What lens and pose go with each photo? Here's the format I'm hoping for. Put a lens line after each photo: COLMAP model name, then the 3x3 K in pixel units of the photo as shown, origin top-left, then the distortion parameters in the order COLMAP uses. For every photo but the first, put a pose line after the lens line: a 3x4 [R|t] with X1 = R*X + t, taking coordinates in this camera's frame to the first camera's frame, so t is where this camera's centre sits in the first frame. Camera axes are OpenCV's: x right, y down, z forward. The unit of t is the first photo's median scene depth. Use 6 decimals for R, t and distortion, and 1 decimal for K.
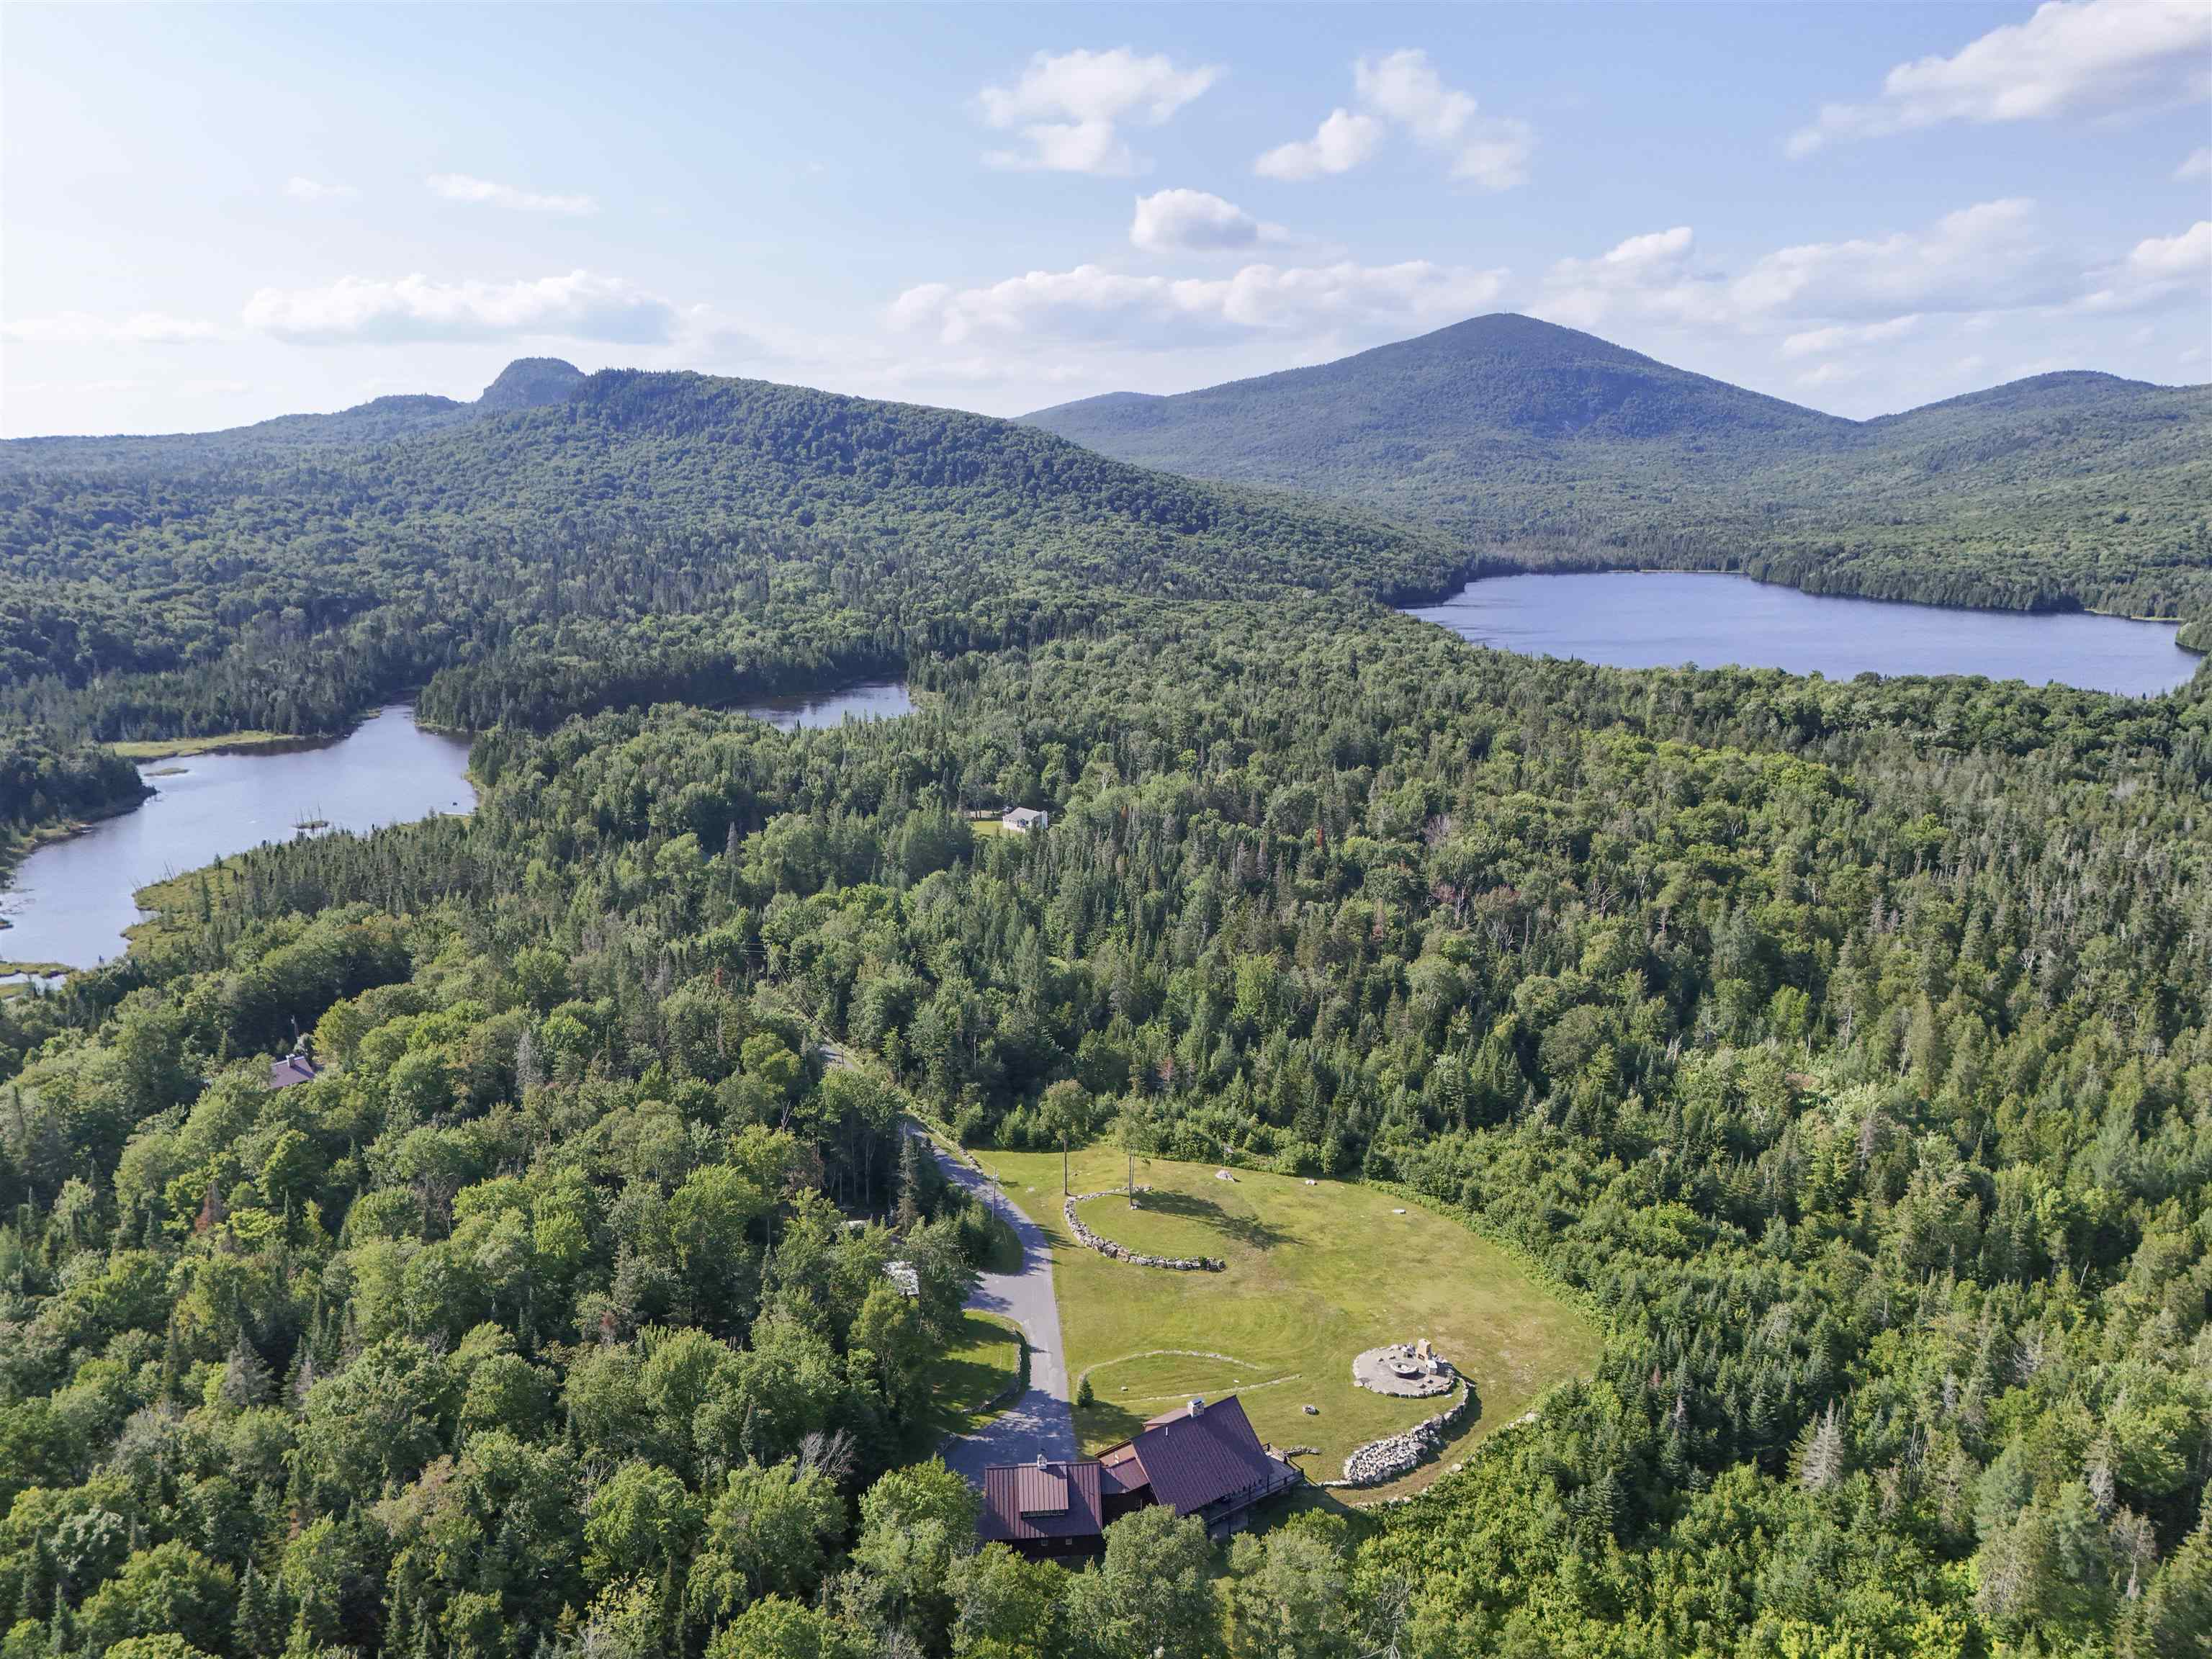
lens RADIAL K [[1567.1, 0, 1106.0], [0, 1567.1, 829.5], [0, 0, 1]] dist [0.067813, -0.000314]
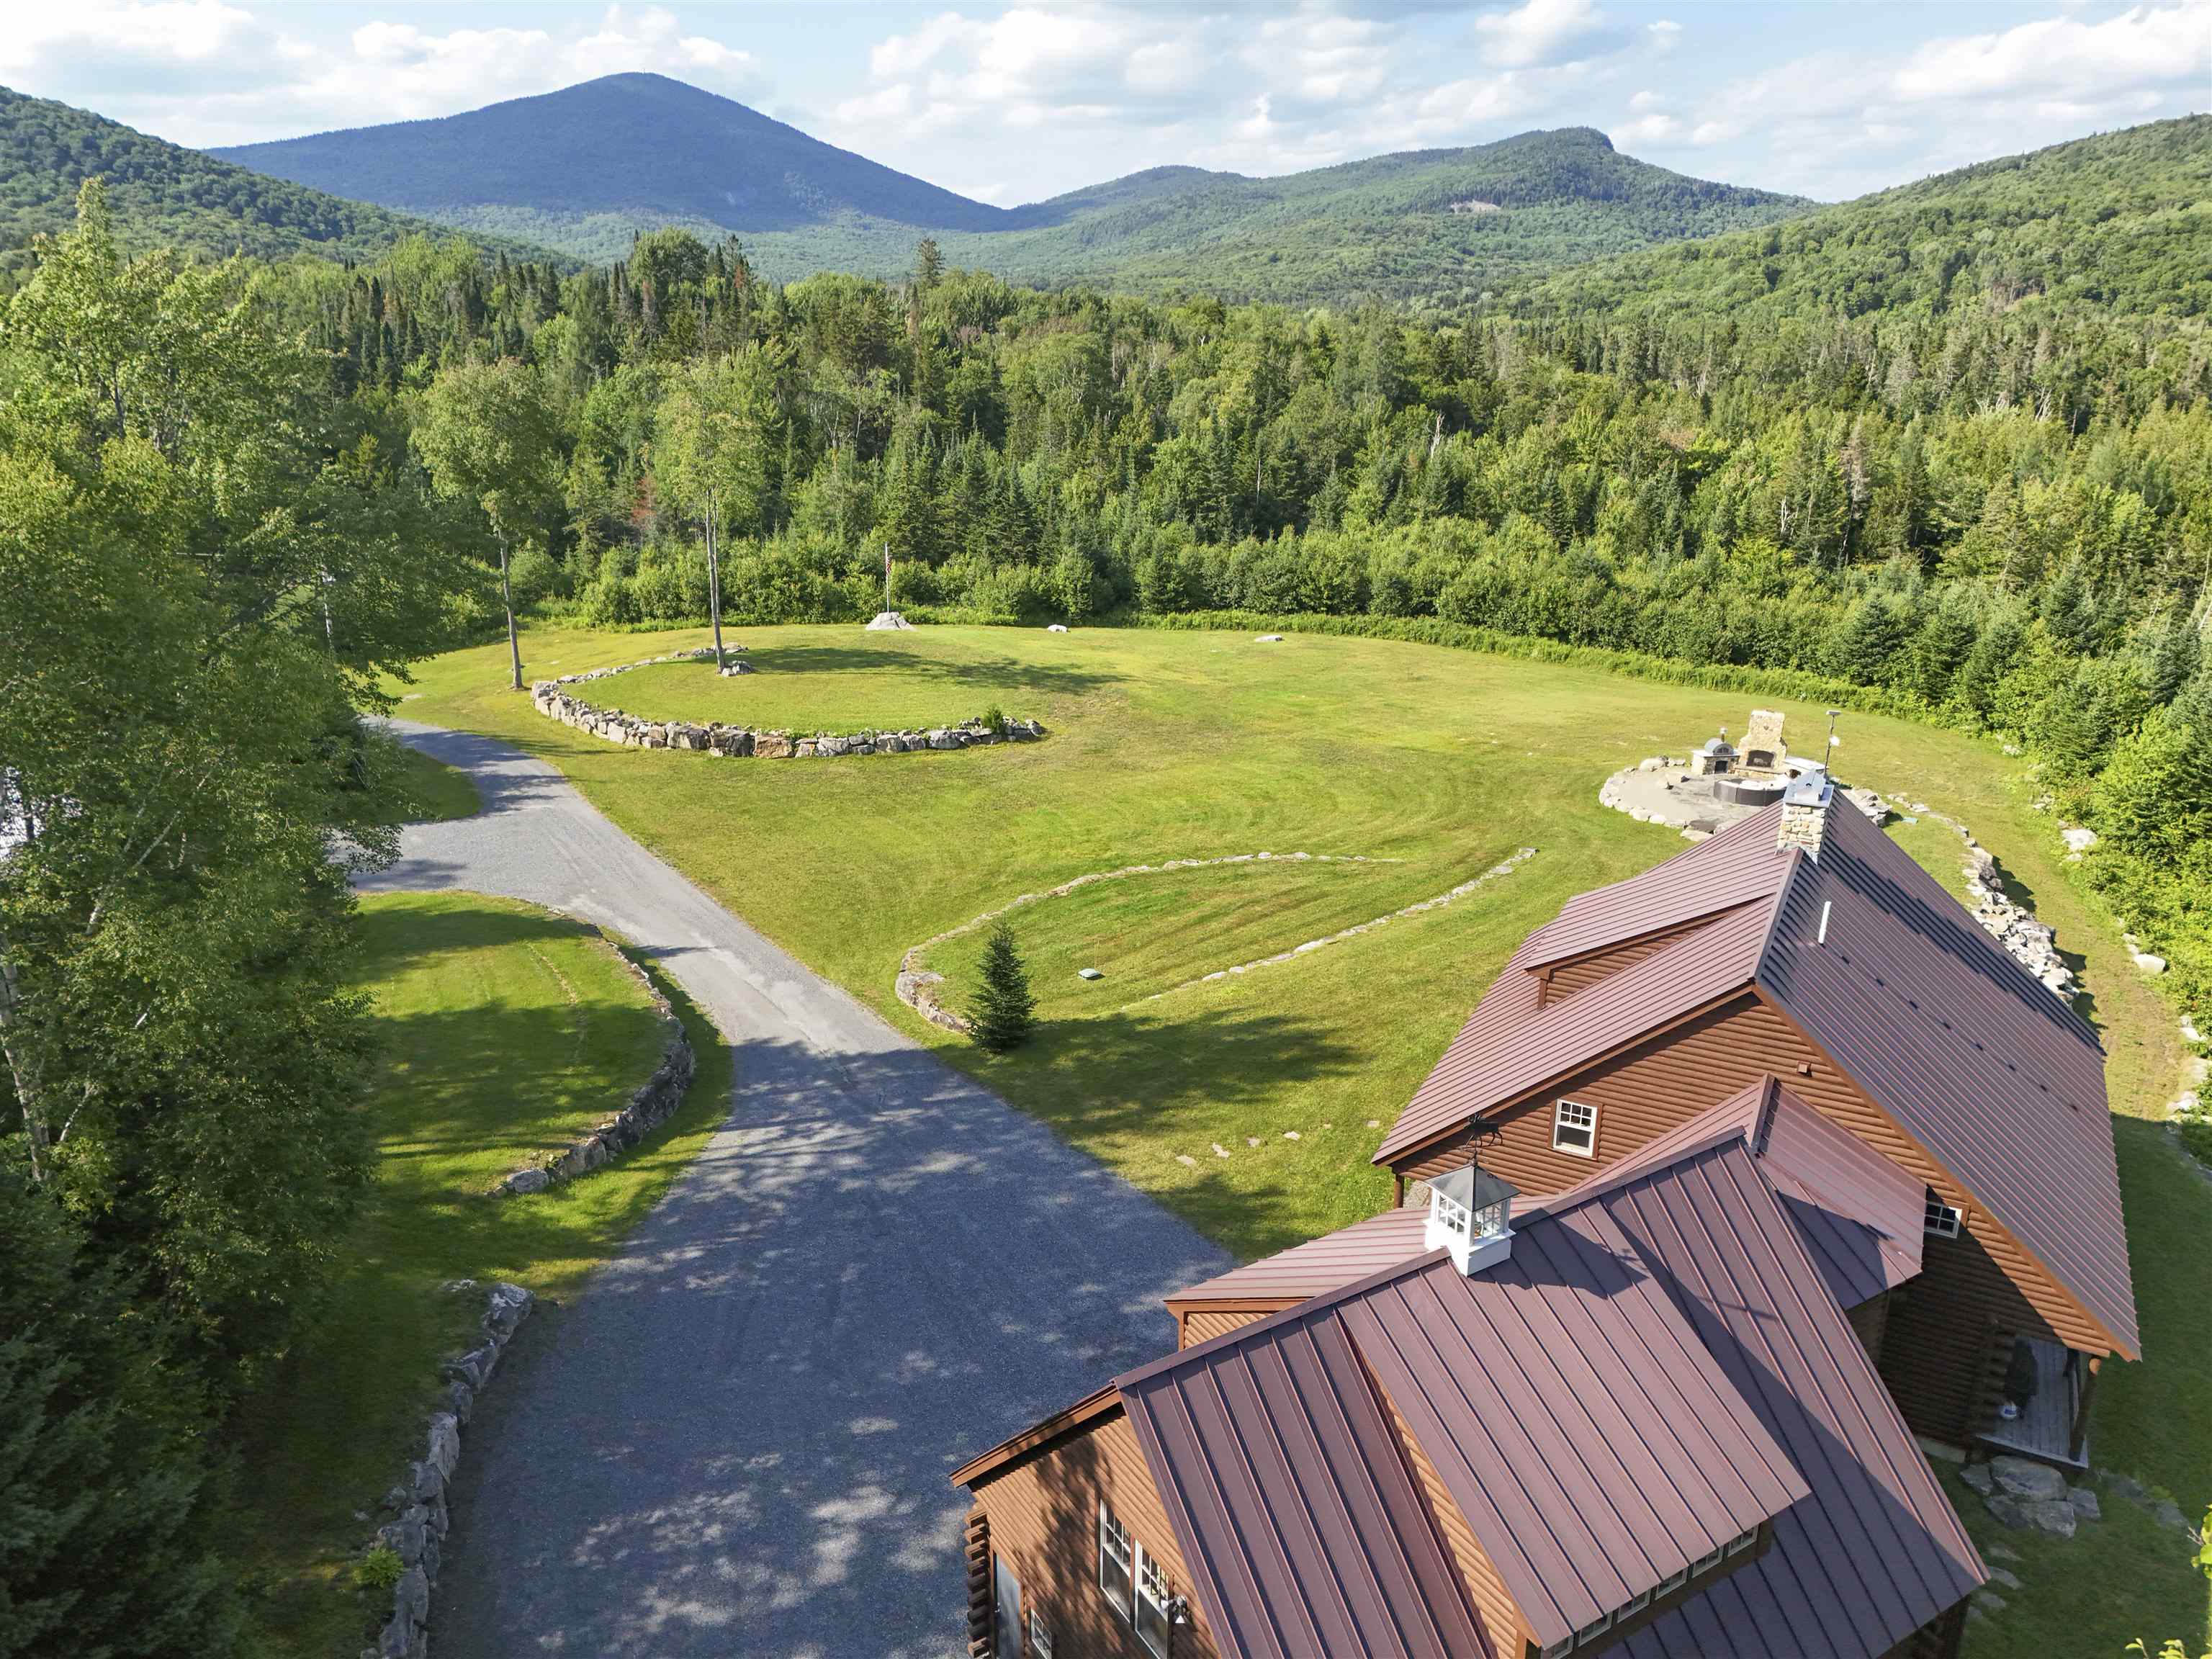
lens RADIAL K [[1648.4, 0, 1106.0], [0, 1648.4, 829.5], [0, 0, 1]] dist [-0.000371, 0.002654]
pose [[0.881690, -0.148660, 0.447798, -0.080300], [0.100172, 0.986410, 0.130236, 0.218046], [-0.461073, -0.069971, 0.884599, 0.558297]]
